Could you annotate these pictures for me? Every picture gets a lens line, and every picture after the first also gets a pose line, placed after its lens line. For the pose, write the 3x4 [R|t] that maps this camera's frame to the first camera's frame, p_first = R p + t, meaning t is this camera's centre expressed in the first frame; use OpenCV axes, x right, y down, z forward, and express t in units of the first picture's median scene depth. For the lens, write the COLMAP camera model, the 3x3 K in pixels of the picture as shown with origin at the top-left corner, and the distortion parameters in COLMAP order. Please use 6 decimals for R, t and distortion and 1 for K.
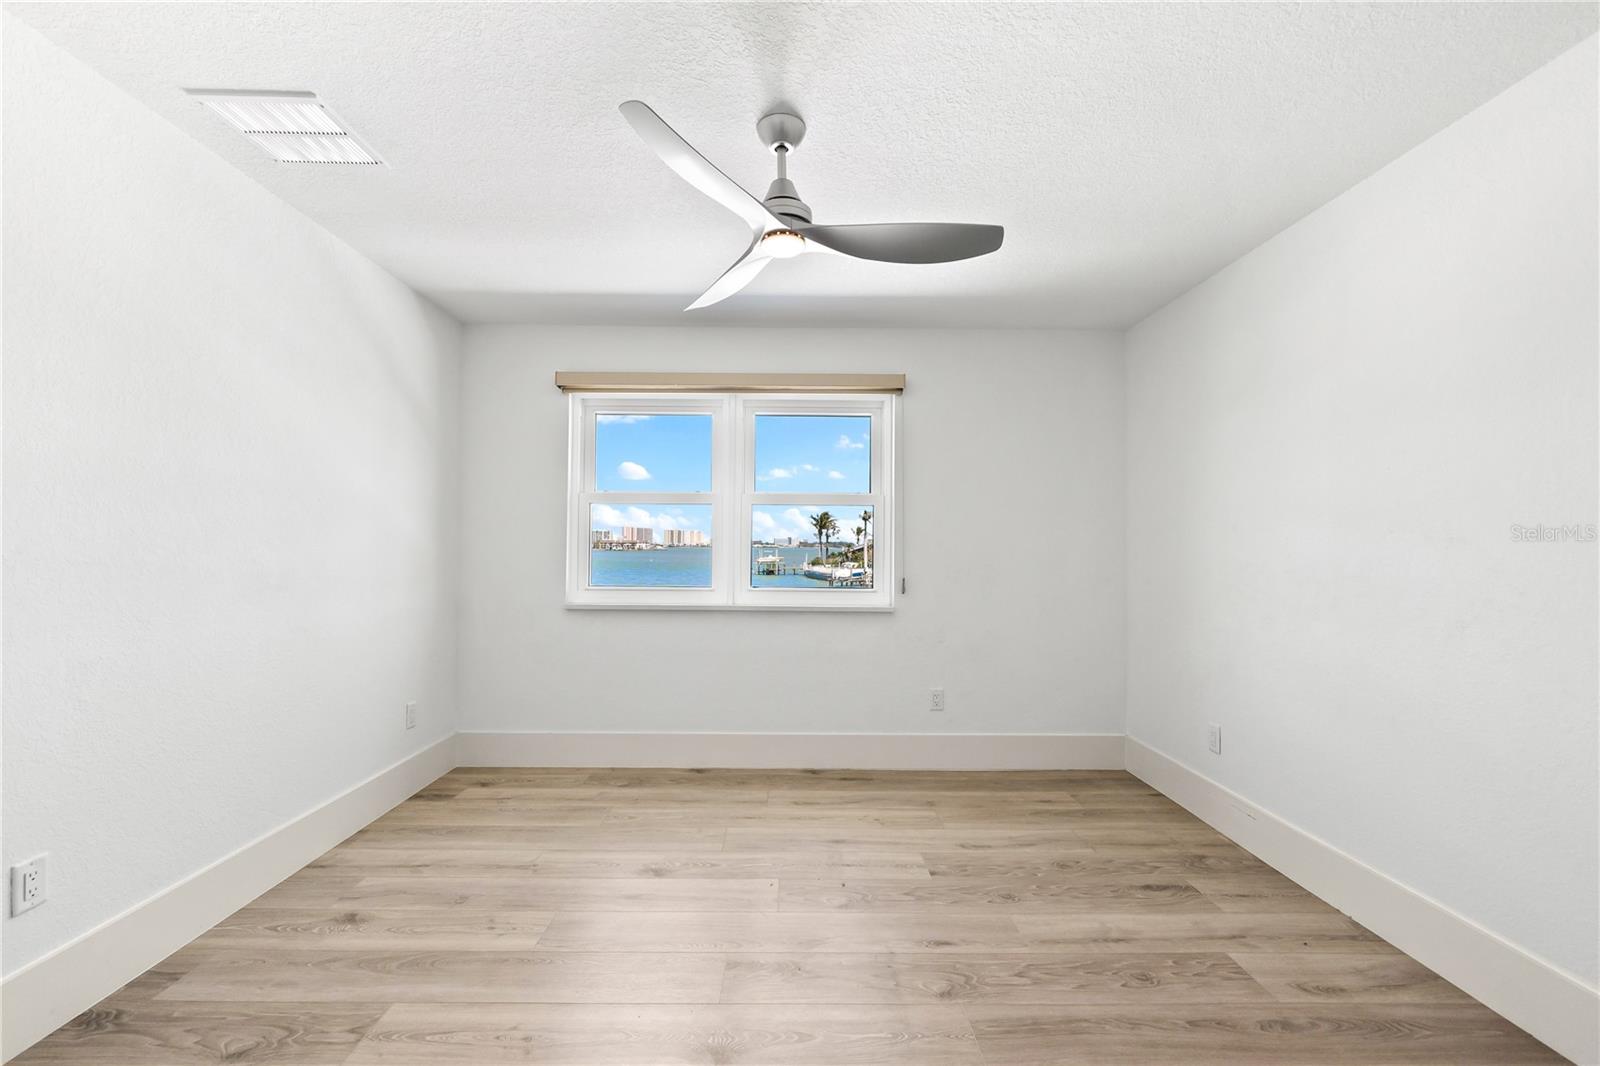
lens RADIAL K [[665.5, 0, 792.7], [0, 665.5, 529.6], [0, 0, 1]] dist [-0.000687, -0.000127]
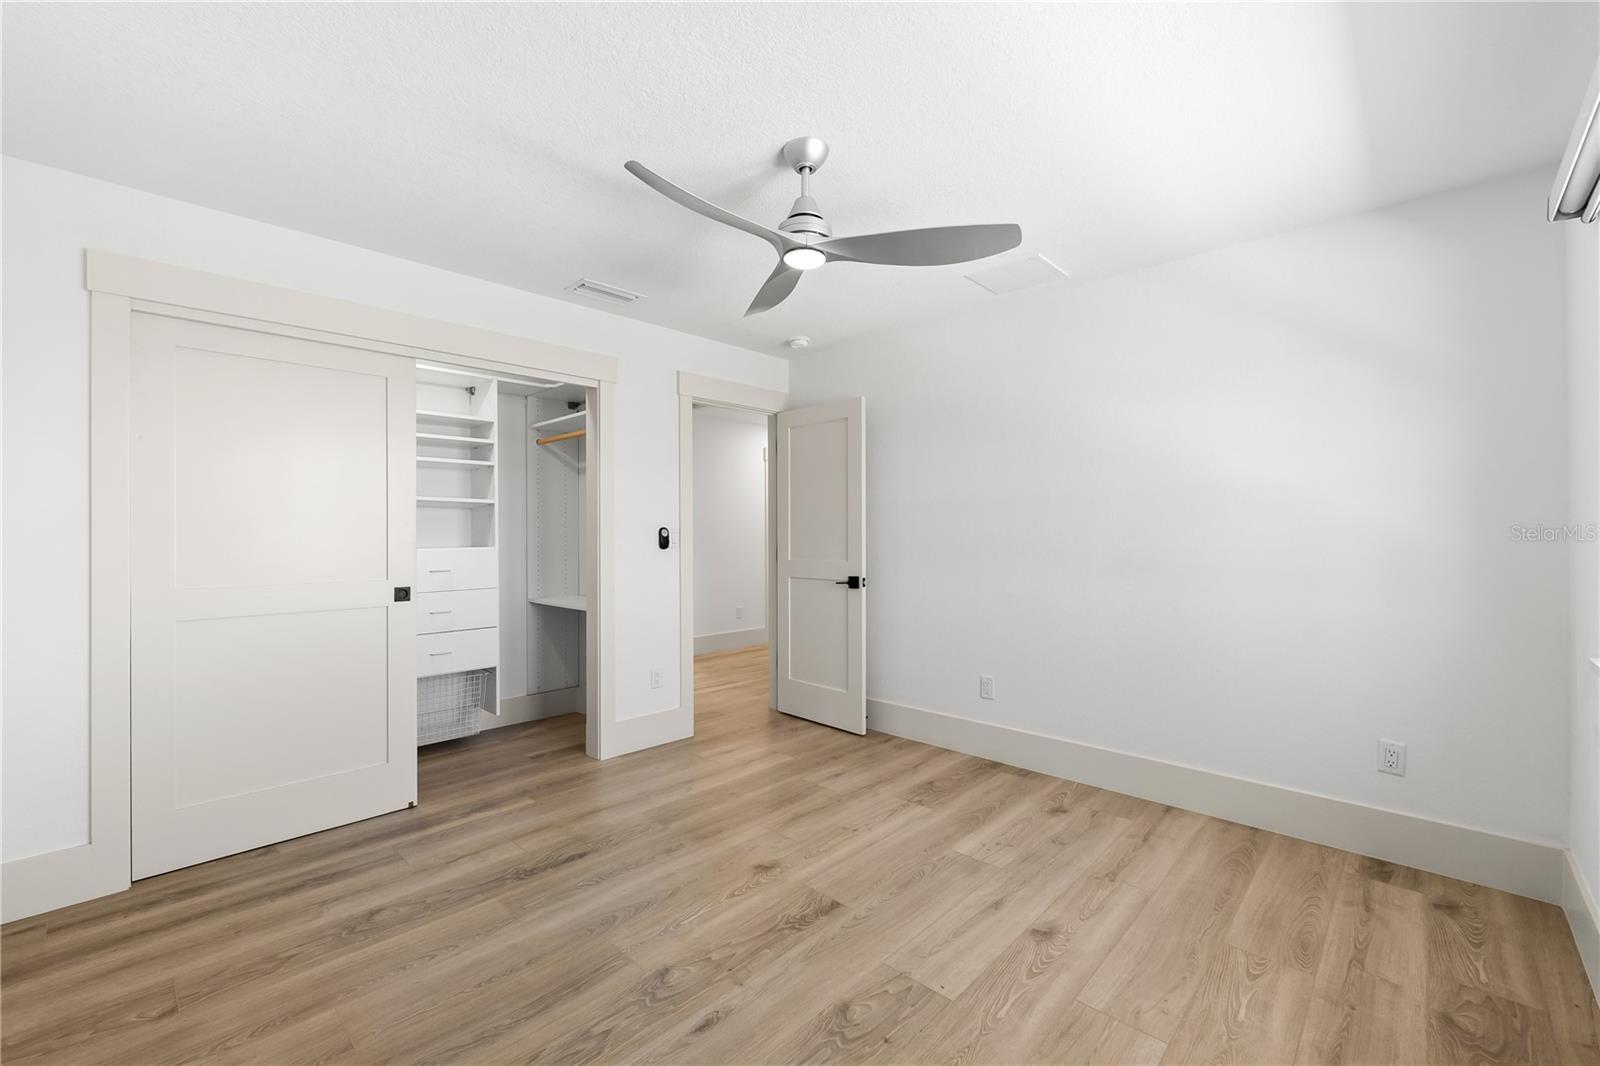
lens RADIAL K [[665.5, 0, 790.7], [0, 665.5, 539.1], [0, 0, 1]] dist [-0.000687, -0.000127]
pose [[-0.701525, -0.004281, -0.712632, 0.659832], [0.014326, 0.999695, -0.020108, 0.043756], [0.712501, -0.024315, -0.701250, 1.495180]]
